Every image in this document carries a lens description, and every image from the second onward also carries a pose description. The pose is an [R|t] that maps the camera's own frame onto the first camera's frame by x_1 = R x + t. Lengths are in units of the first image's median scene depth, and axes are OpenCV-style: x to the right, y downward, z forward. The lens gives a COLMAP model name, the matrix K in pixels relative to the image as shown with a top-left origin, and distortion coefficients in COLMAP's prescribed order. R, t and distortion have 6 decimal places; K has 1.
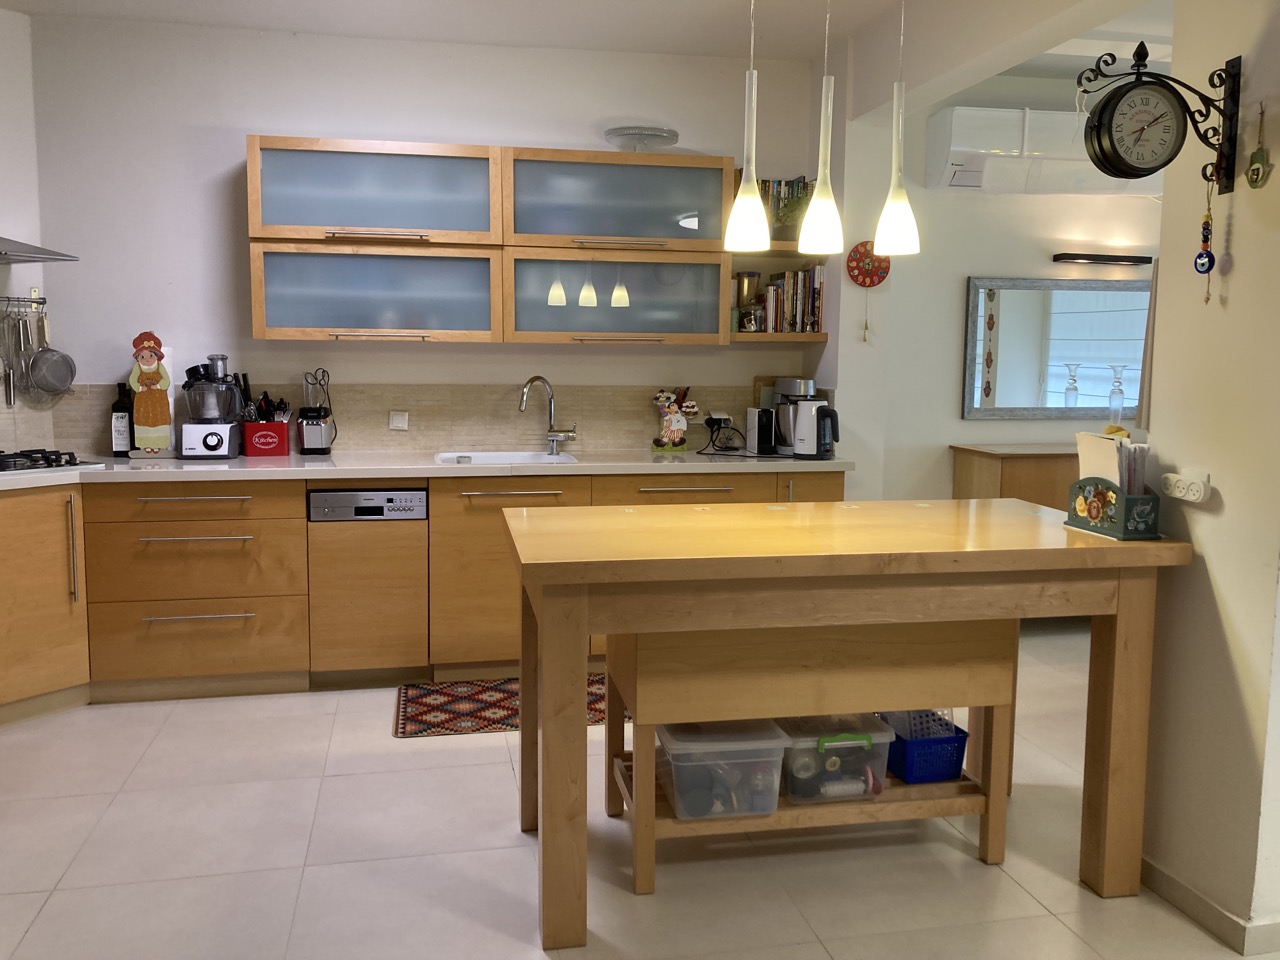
lens RADIAL K [[1056.2, 0, 635.7], [0, 1056.2, 476.1], [0, 0, 1]] dist [0.060942, -0.067804]
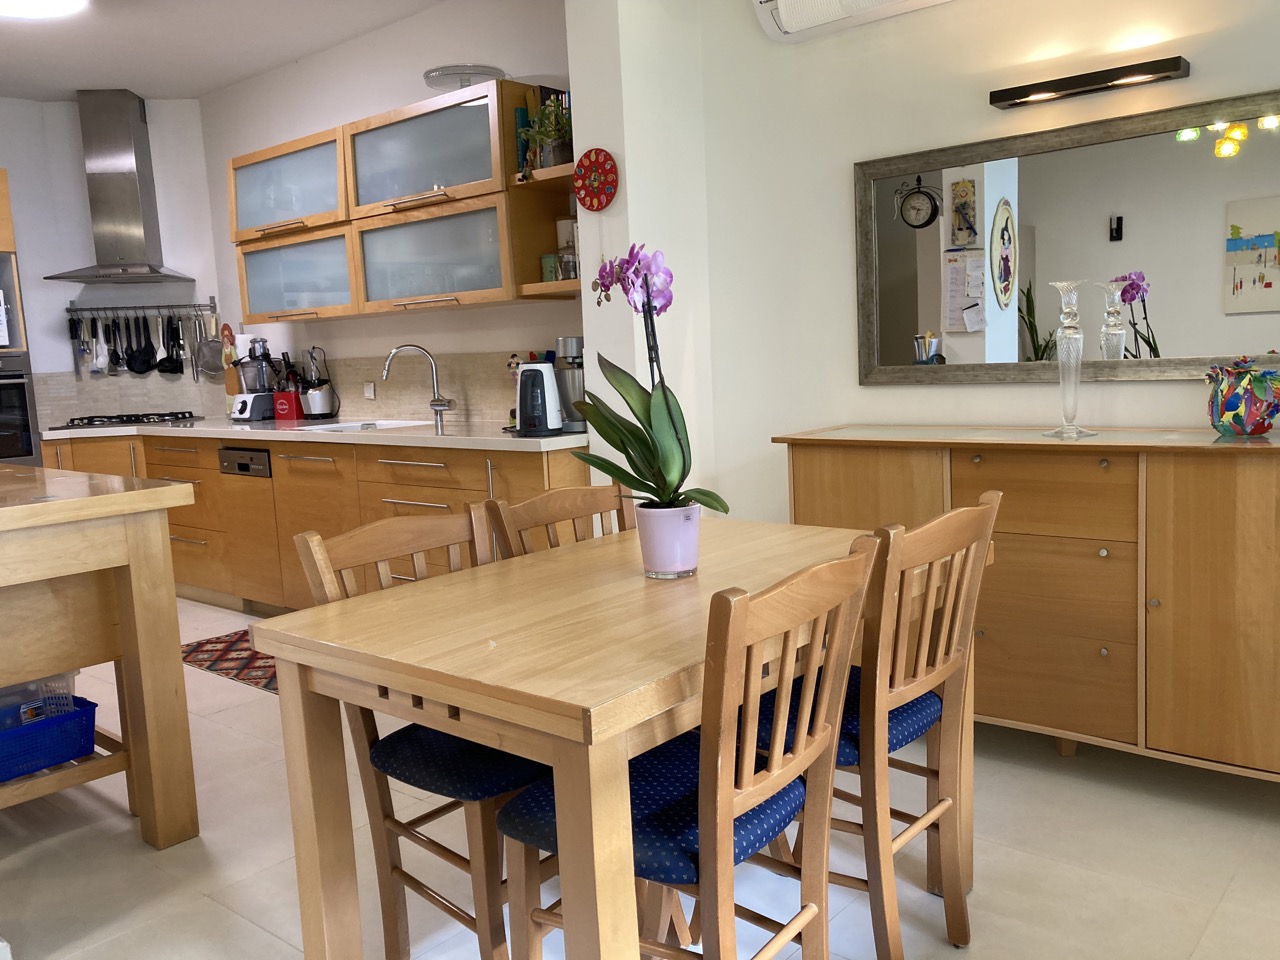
lens RADIAL K [[1056.2, 0, 641.5], [0, 1056.2, 480.1], [0, 0, 1]] dist [0.060942, -0.067804]
pose [[0.605266, 0.061805, -0.793620, 0.852379], [-0.041379, 0.998076, 0.046169, -0.022208], [0.794947, 0.004894, 0.606659, 0.568853]]
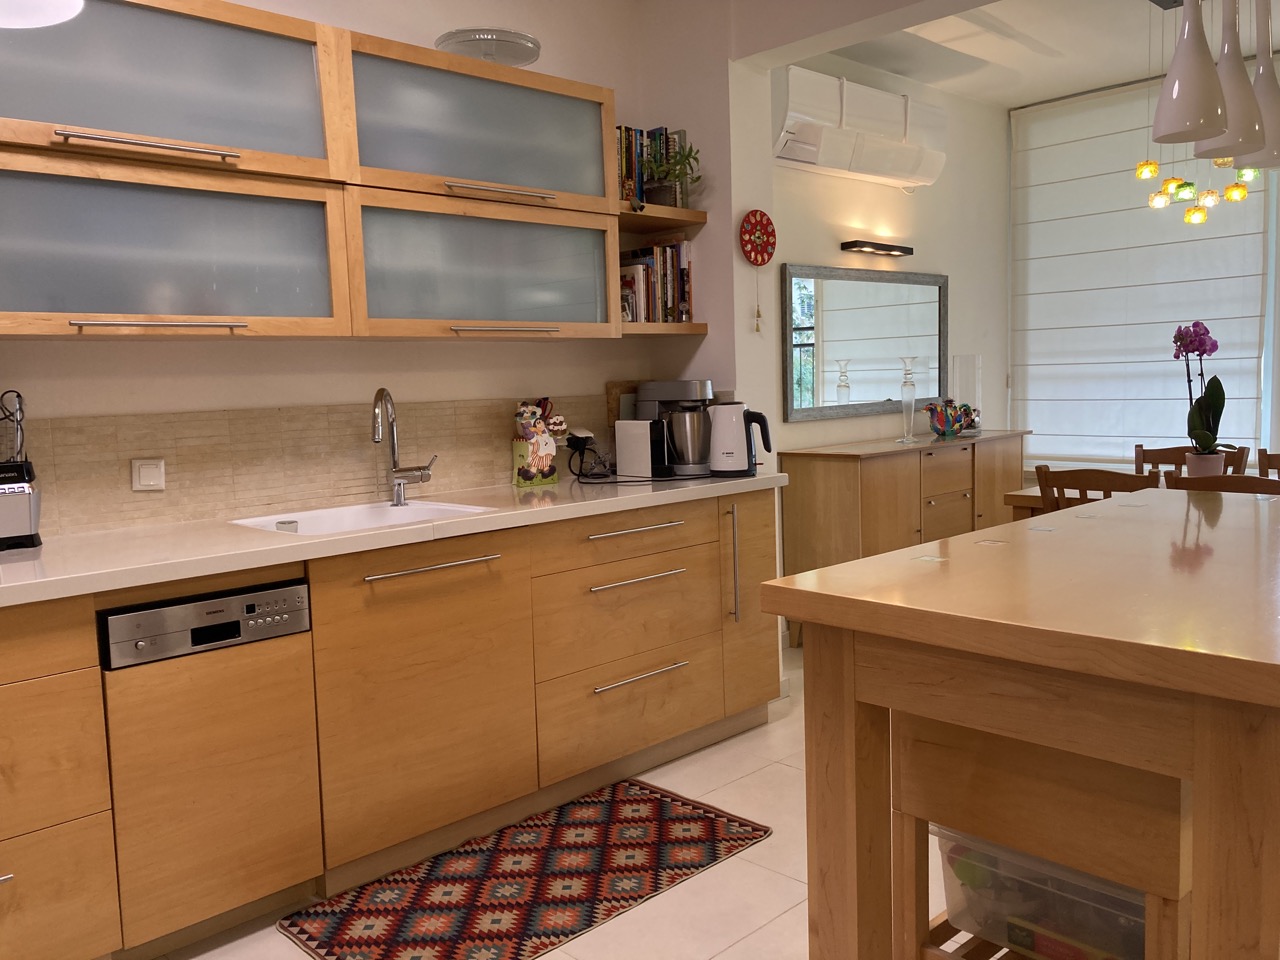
lens RADIAL K [[1056.2, 0, 646.7], [0, 1056.2, 488.8], [0, 0, 1]] dist [0.060942, -0.067804]
pose [[0.836102, -0.094543, 0.540366, -0.321600], [0.105952, 0.994321, 0.010028, -0.021556], [-0.538245, 0.048868, 0.841370, 0.357733]]
